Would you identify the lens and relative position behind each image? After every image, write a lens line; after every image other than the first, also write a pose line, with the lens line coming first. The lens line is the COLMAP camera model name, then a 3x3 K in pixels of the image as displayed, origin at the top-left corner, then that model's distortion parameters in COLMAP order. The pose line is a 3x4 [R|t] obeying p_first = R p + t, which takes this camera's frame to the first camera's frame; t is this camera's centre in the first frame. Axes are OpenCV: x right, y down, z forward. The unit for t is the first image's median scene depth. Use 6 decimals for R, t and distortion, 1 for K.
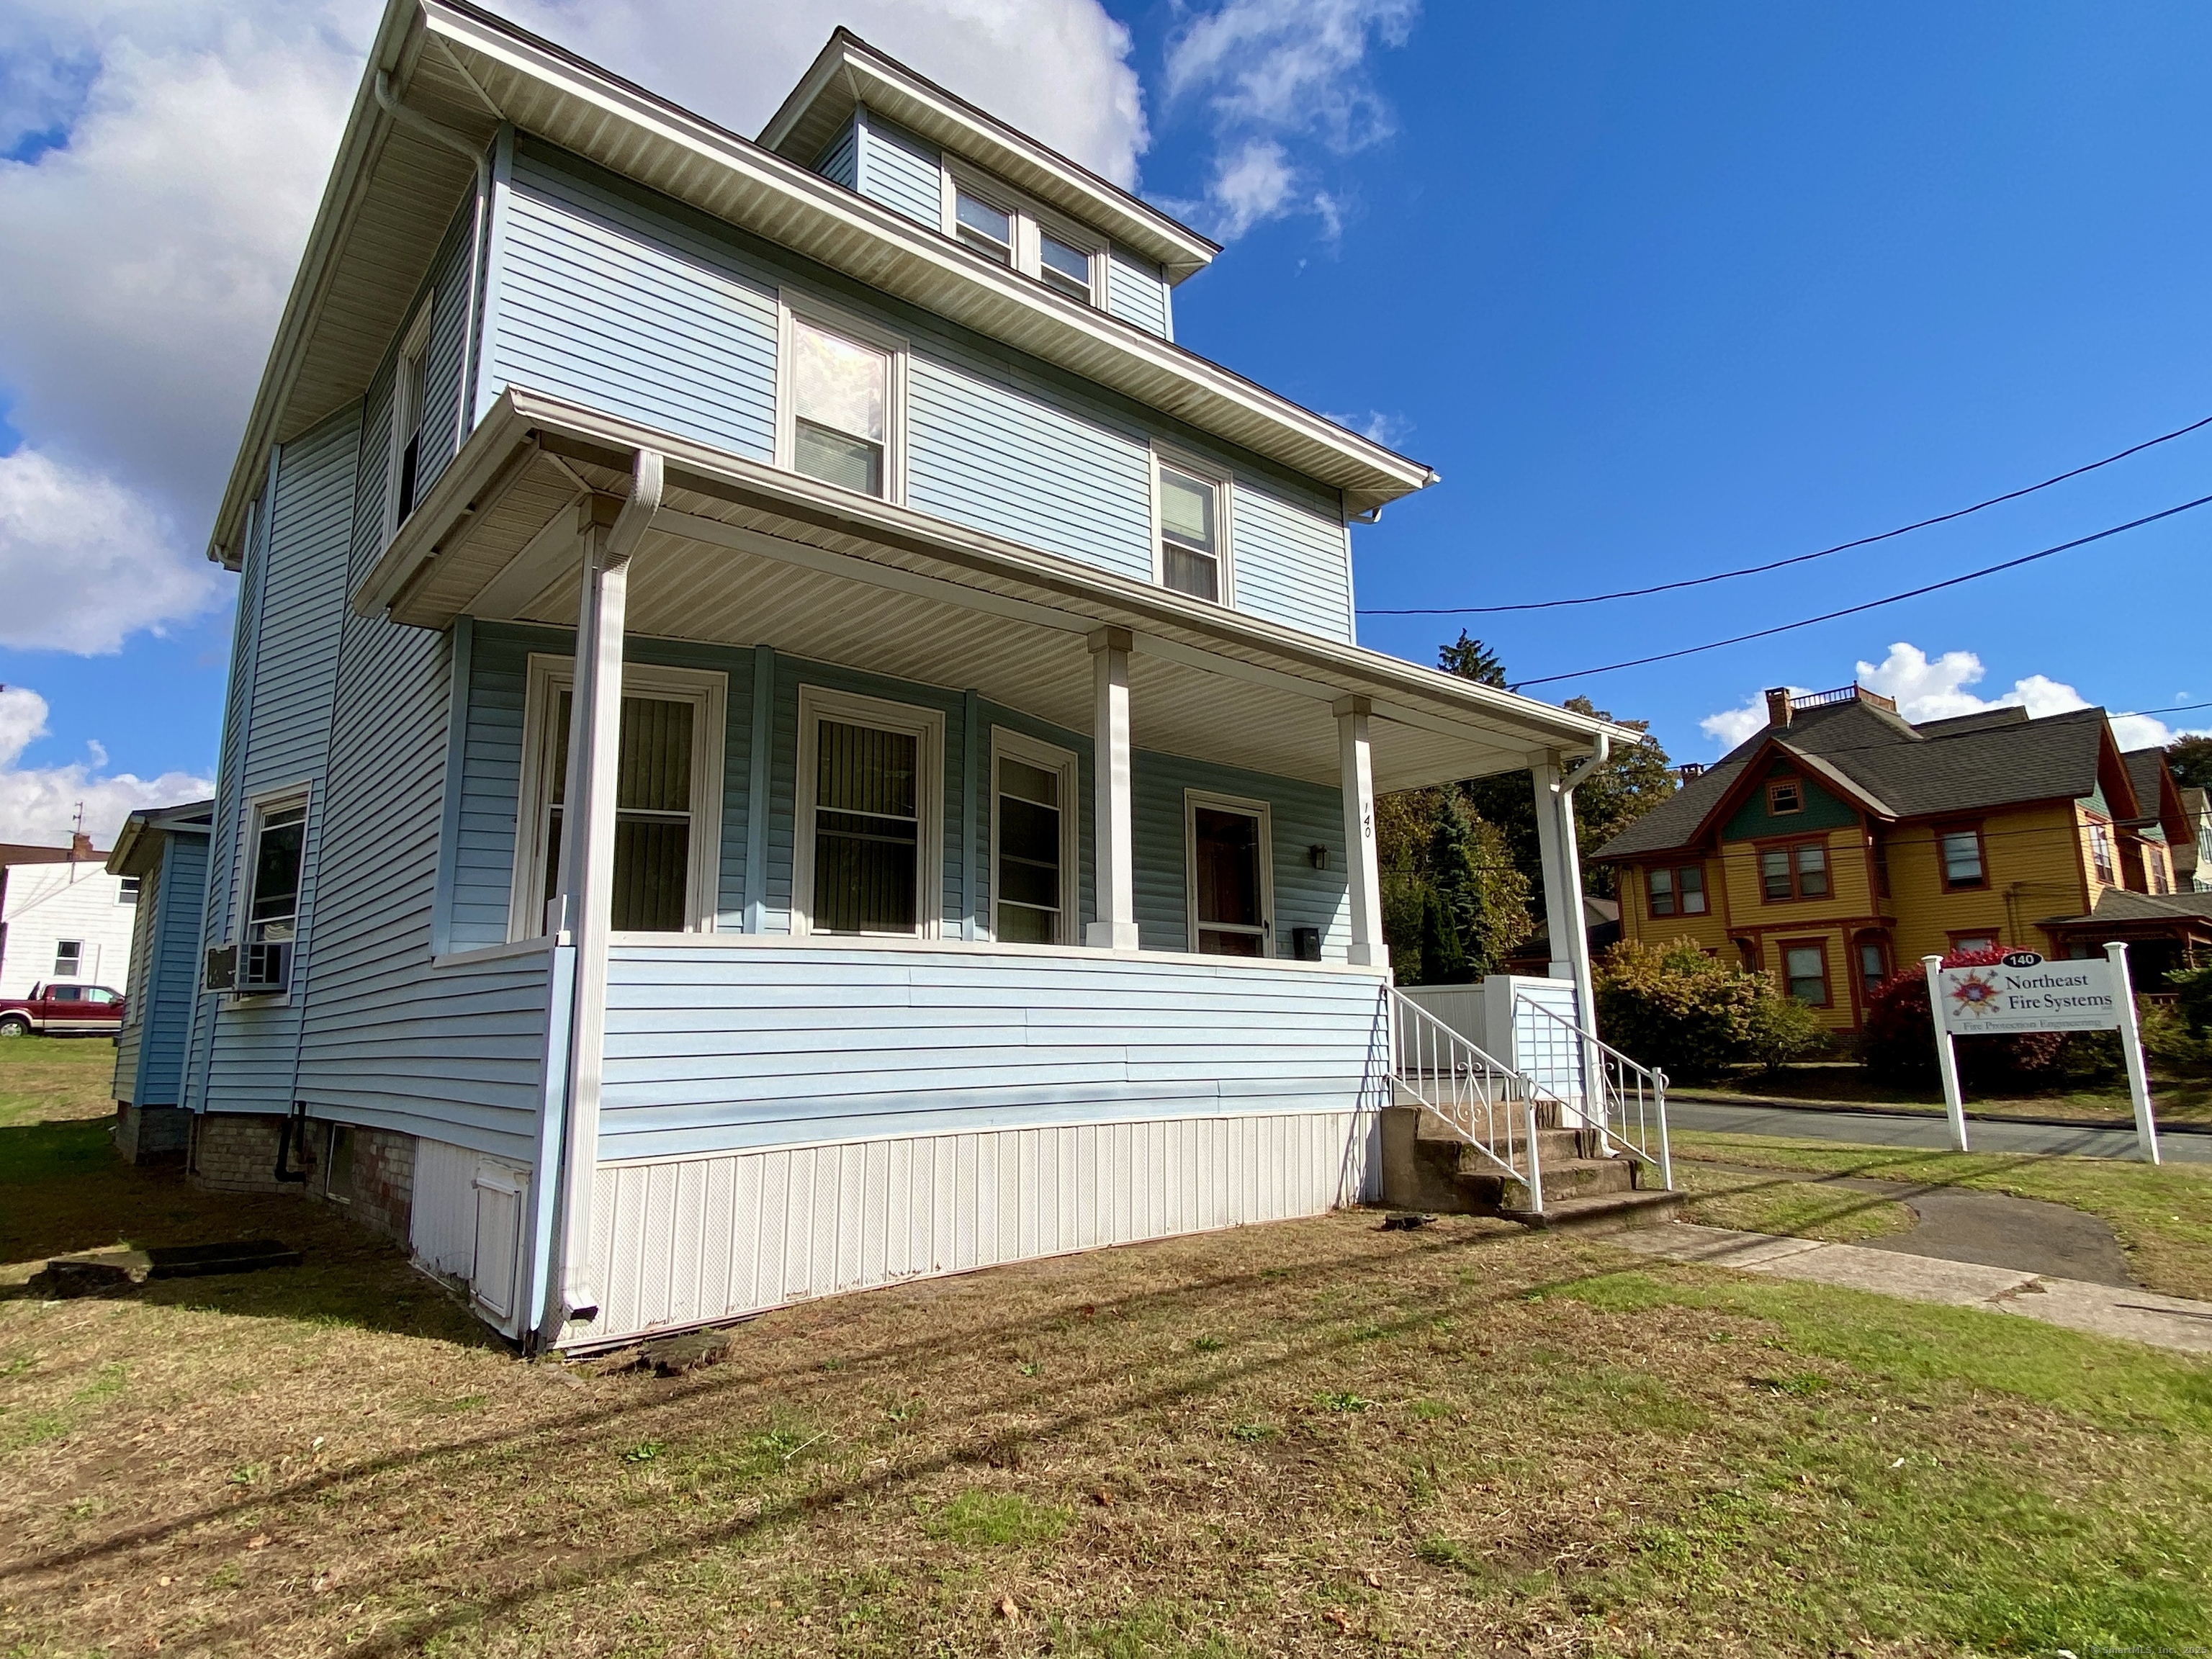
lens RADIAL K [[1222.5, 0, 1093.1], [0, 1222.5, 824.6], [0, 0, 1]] dist [0.019104, -0.001503]
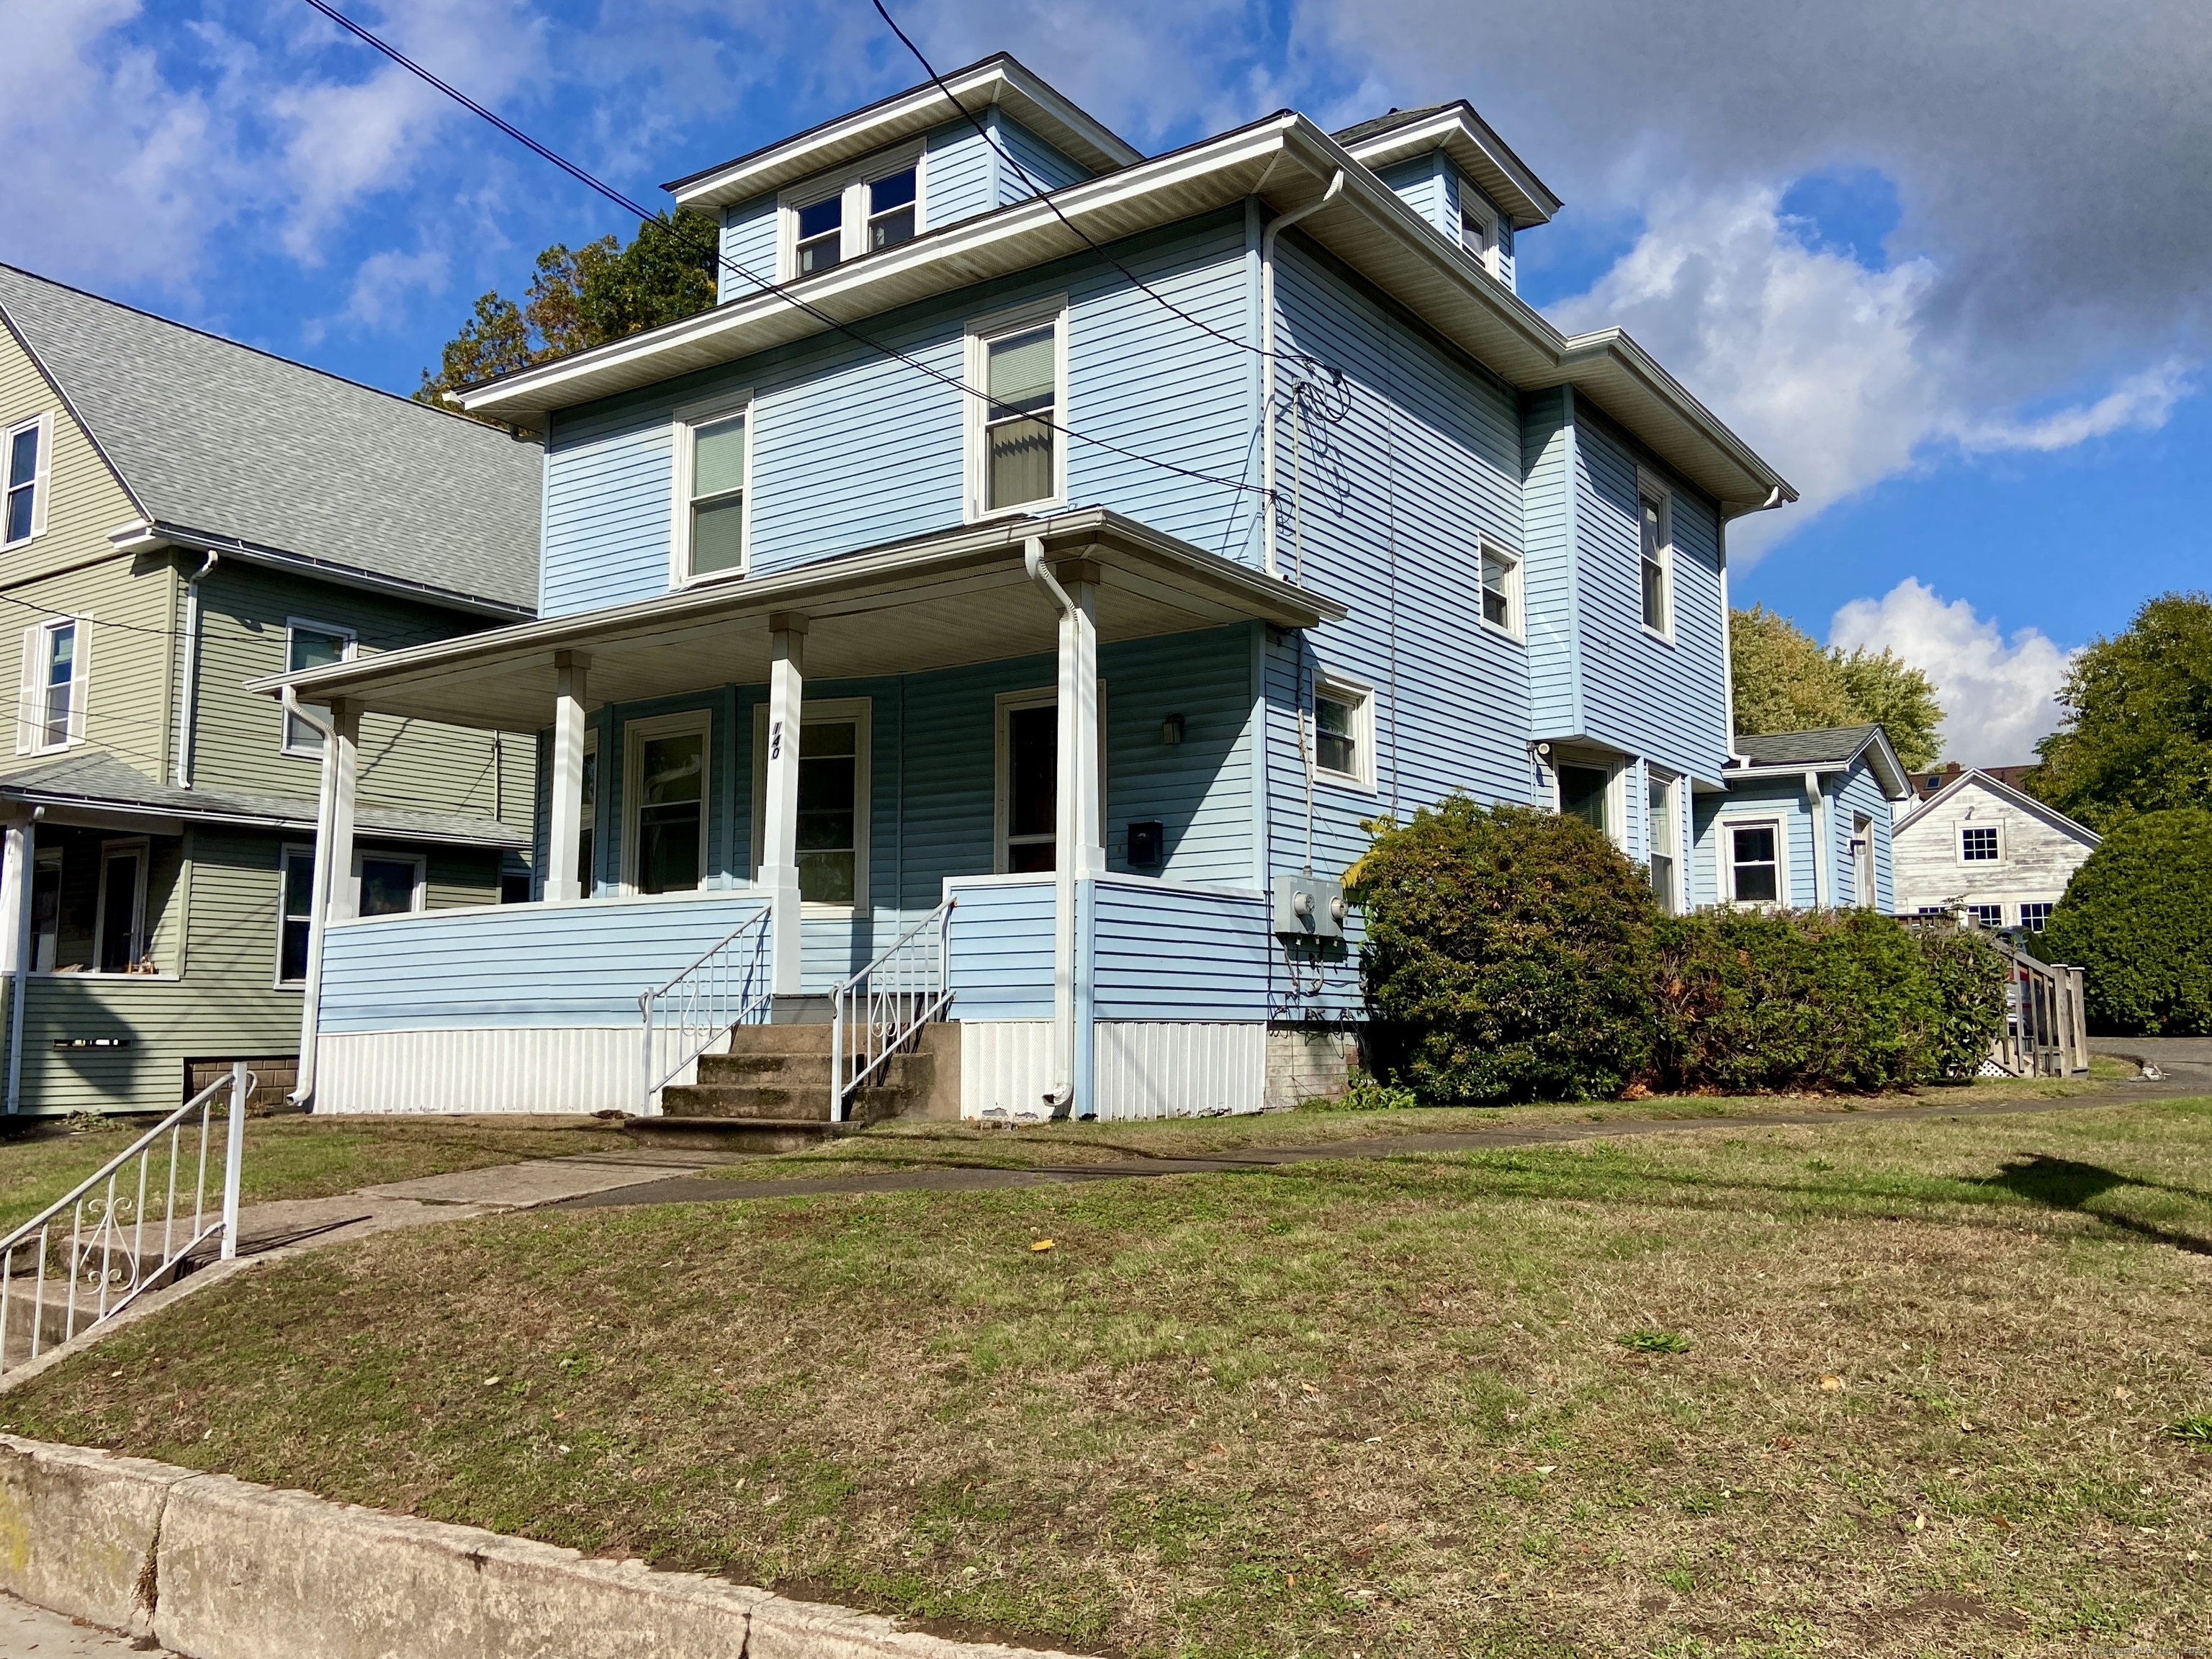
lens RADIAL K [[1781.3, 0, 1105.6], [0, 1781.3, 819.5], [0, 0, 1]] dist [0.063667, 0.007903]
pose [[0.263333, -0.103839, -0.959100, 1.693690], [0.172705, 0.983203, -0.059030, 0.191964], [0.949120, -0.150097, 0.276843, 0.849336]]
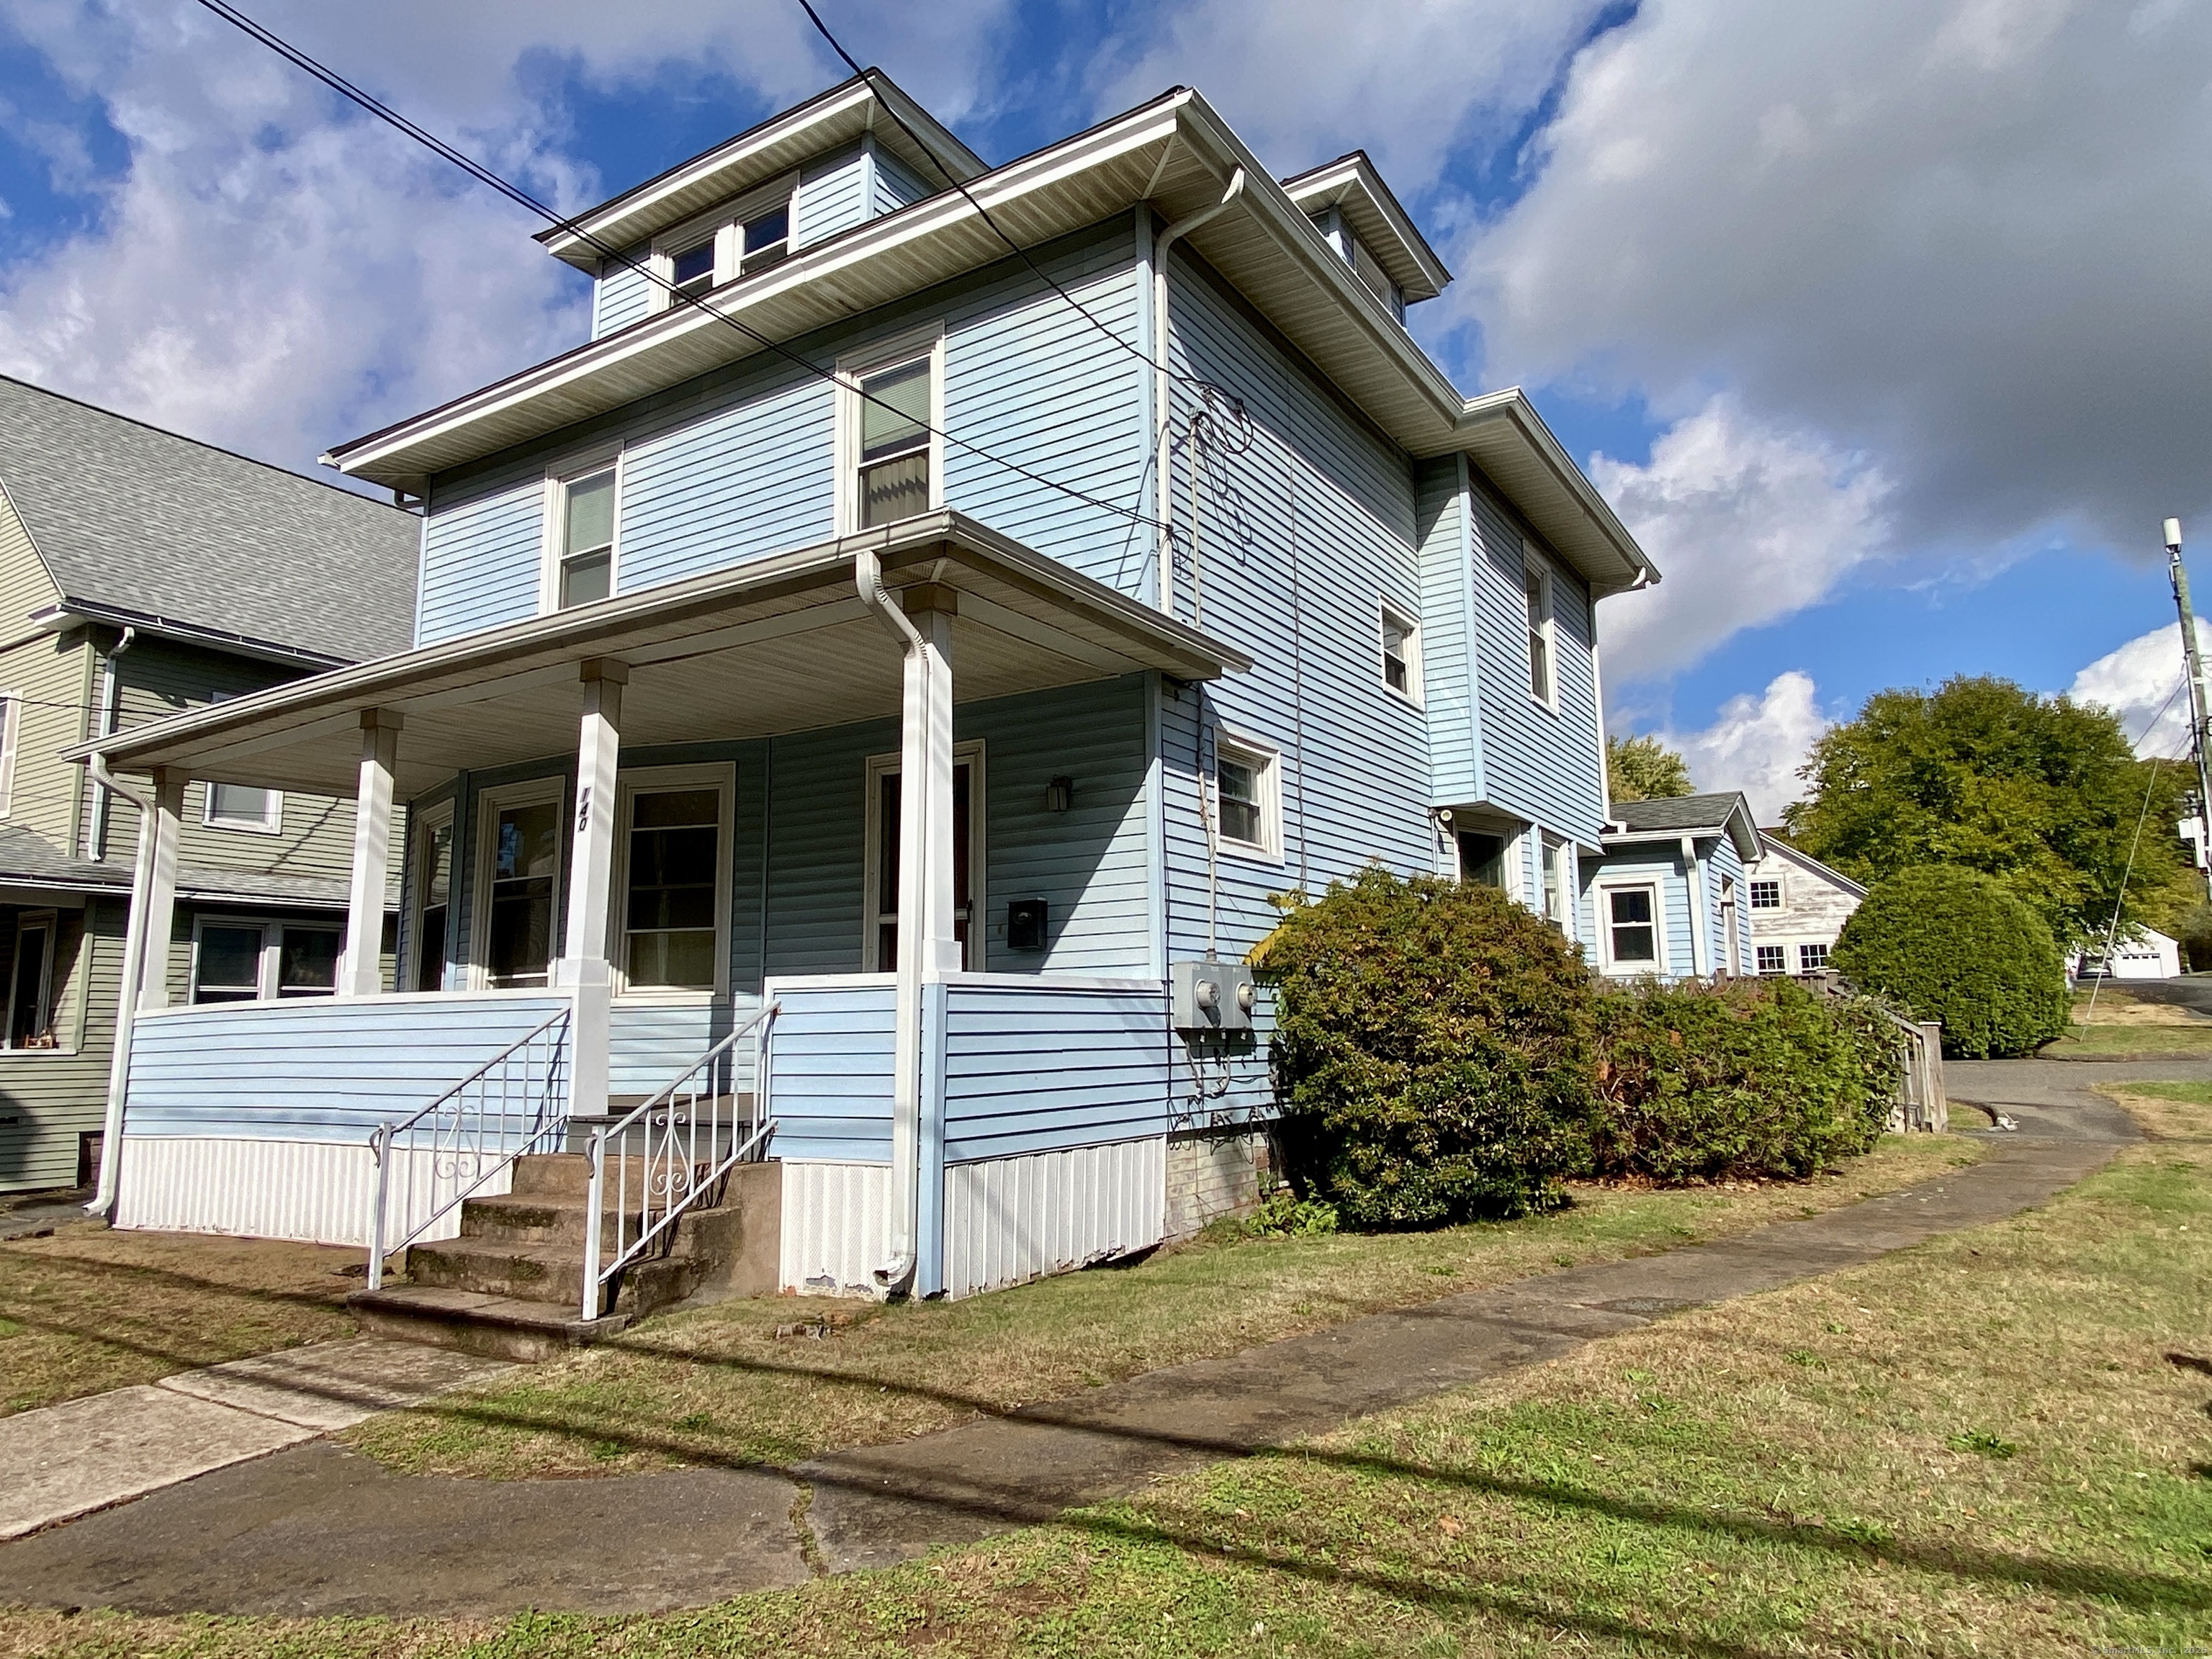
lens RADIAL K [[1383.1, 0, 1104.7], [0, 1383.1, 820.4], [0, 0, 1]] dist [0.034665, -0.012126]
pose [[0.304293, -0.140304, -0.942189, 1.239742], [0.180844, 0.979614, -0.087471, 0.152051], [0.935254, -0.143772, 0.323463, 1.032679]]
